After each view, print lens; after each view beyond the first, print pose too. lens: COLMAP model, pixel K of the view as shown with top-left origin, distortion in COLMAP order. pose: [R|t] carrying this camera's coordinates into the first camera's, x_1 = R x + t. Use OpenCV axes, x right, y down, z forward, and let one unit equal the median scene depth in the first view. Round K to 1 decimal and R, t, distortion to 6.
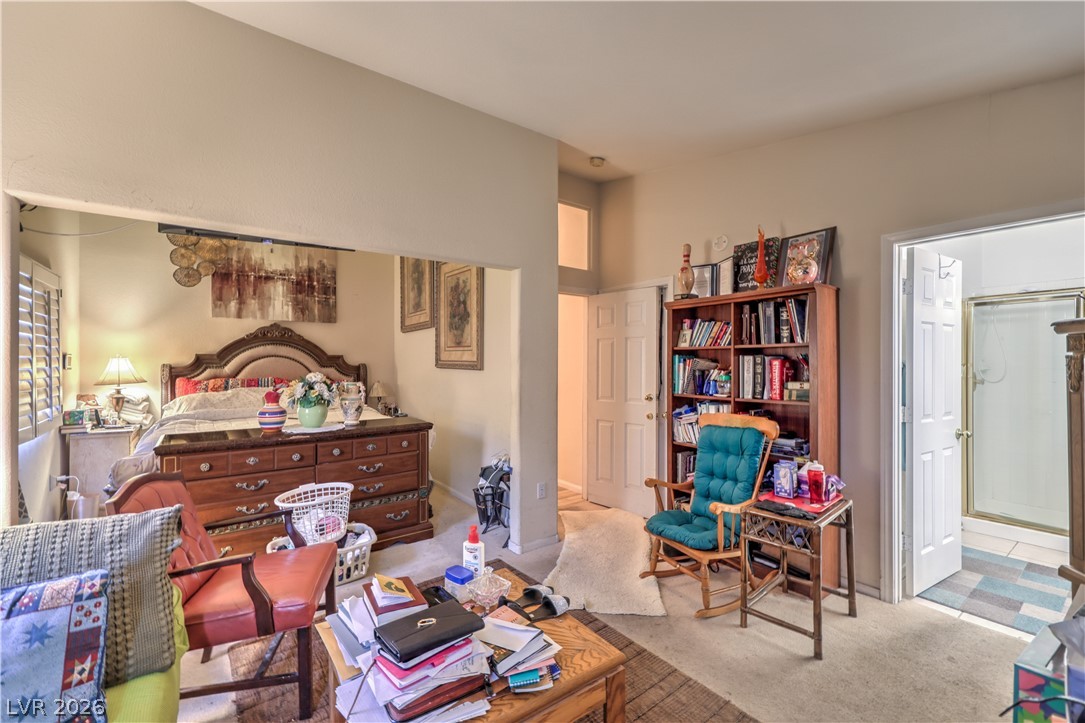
lens RADIAL K [[441.7, 0, 542.5], [0, 441.7, 361.5], [0, 0, 1]] dist [0.000552, -0.000021]
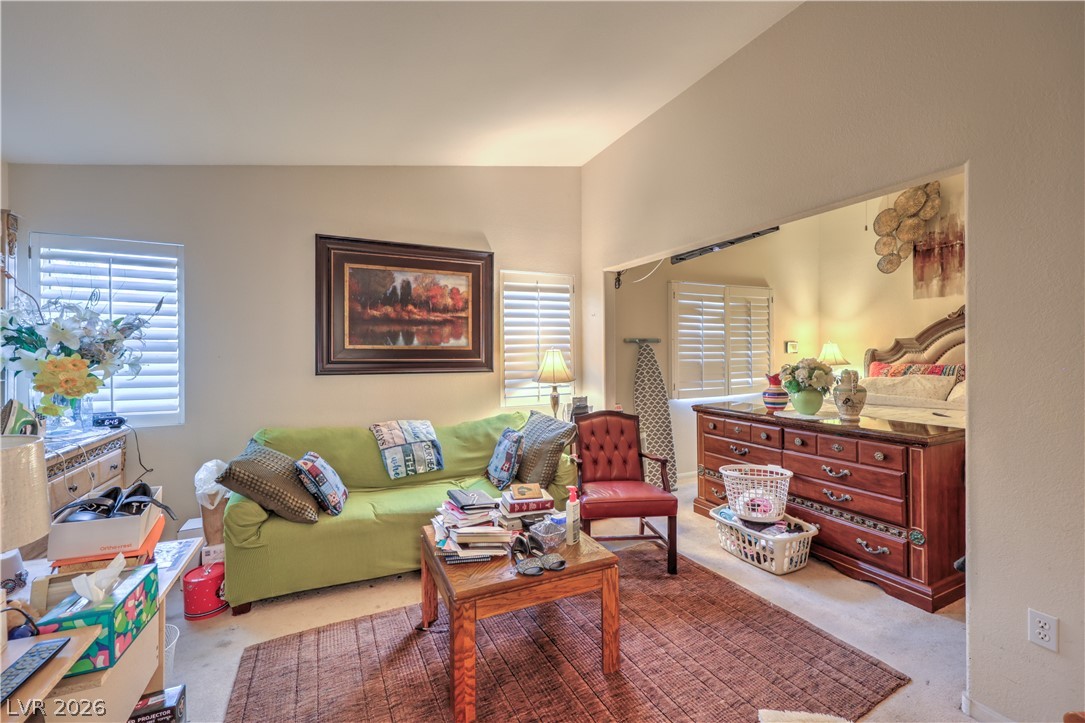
lens RADIAL K [[446.0, 0, 543.4], [0, 446.0, 355.6], [0, 0, 1]] dist [-0.000691, -0.000089]
pose [[-0.191559, 0.010613, -0.981424, 0.348486], [0.009840, 0.999912, 0.008893, 0.004134], [0.981432, -0.007954, -0.191647, 0.393441]]
